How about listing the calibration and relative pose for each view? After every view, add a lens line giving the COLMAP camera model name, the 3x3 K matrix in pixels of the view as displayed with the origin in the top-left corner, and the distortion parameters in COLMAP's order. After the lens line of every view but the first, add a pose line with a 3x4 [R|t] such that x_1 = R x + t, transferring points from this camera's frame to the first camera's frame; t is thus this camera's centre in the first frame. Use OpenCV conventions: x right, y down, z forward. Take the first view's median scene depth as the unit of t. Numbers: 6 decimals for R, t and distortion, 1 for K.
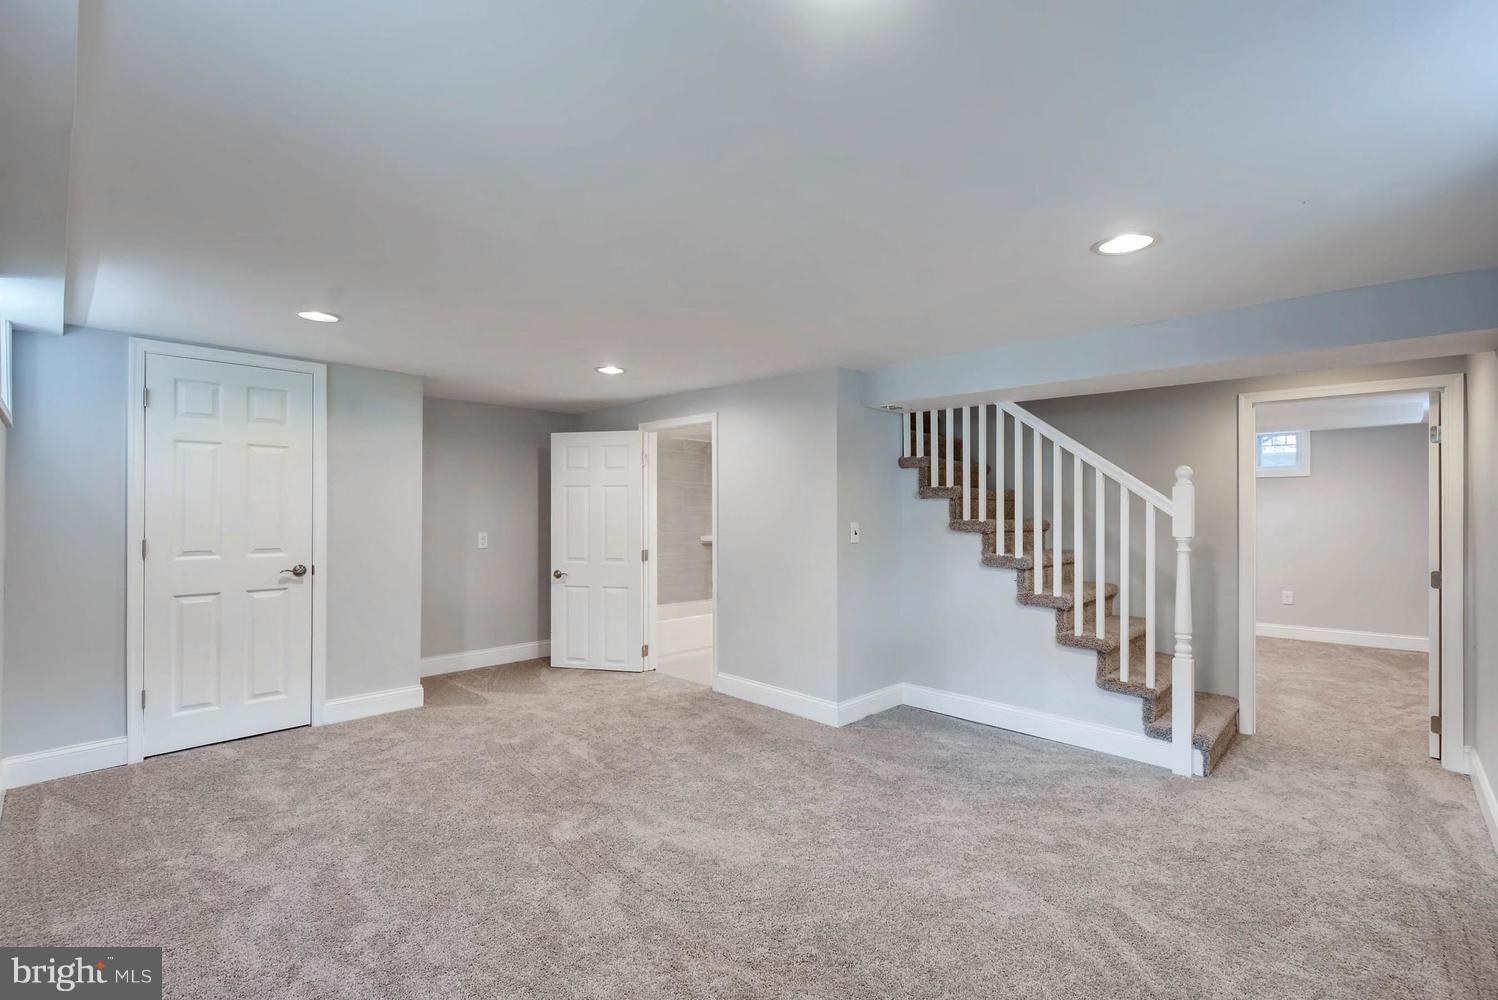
lens RADIAL K [[660.1, 0, 741.4], [0, 660.1, 509.0], [0, 0, 1]] dist [0.008987, -0.000541]
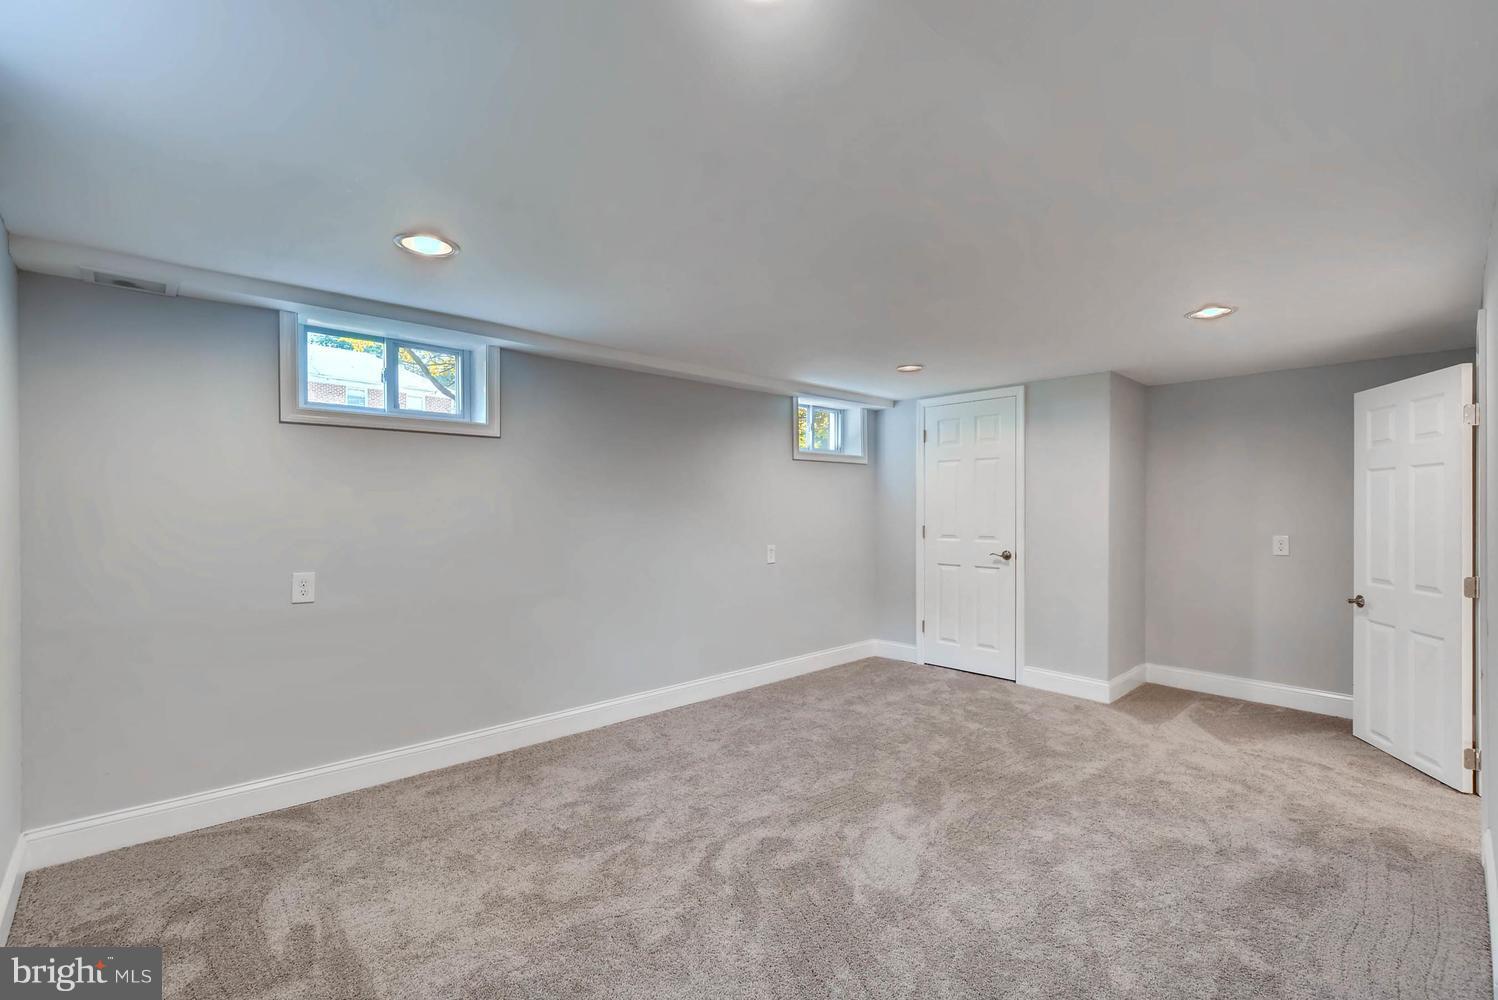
lens RADIAL K [[660.1, 0, 741.4], [0, 660.1, 509.0], [0, 0, 1]] dist [0.008987, -0.000541]
pose [[-0.055426, -0.002415, -0.998460, 0.596823], [0.000520, 0.999997, -0.002448, 0.008121], [0.998463, -0.000655, -0.055424, 0.555499]]
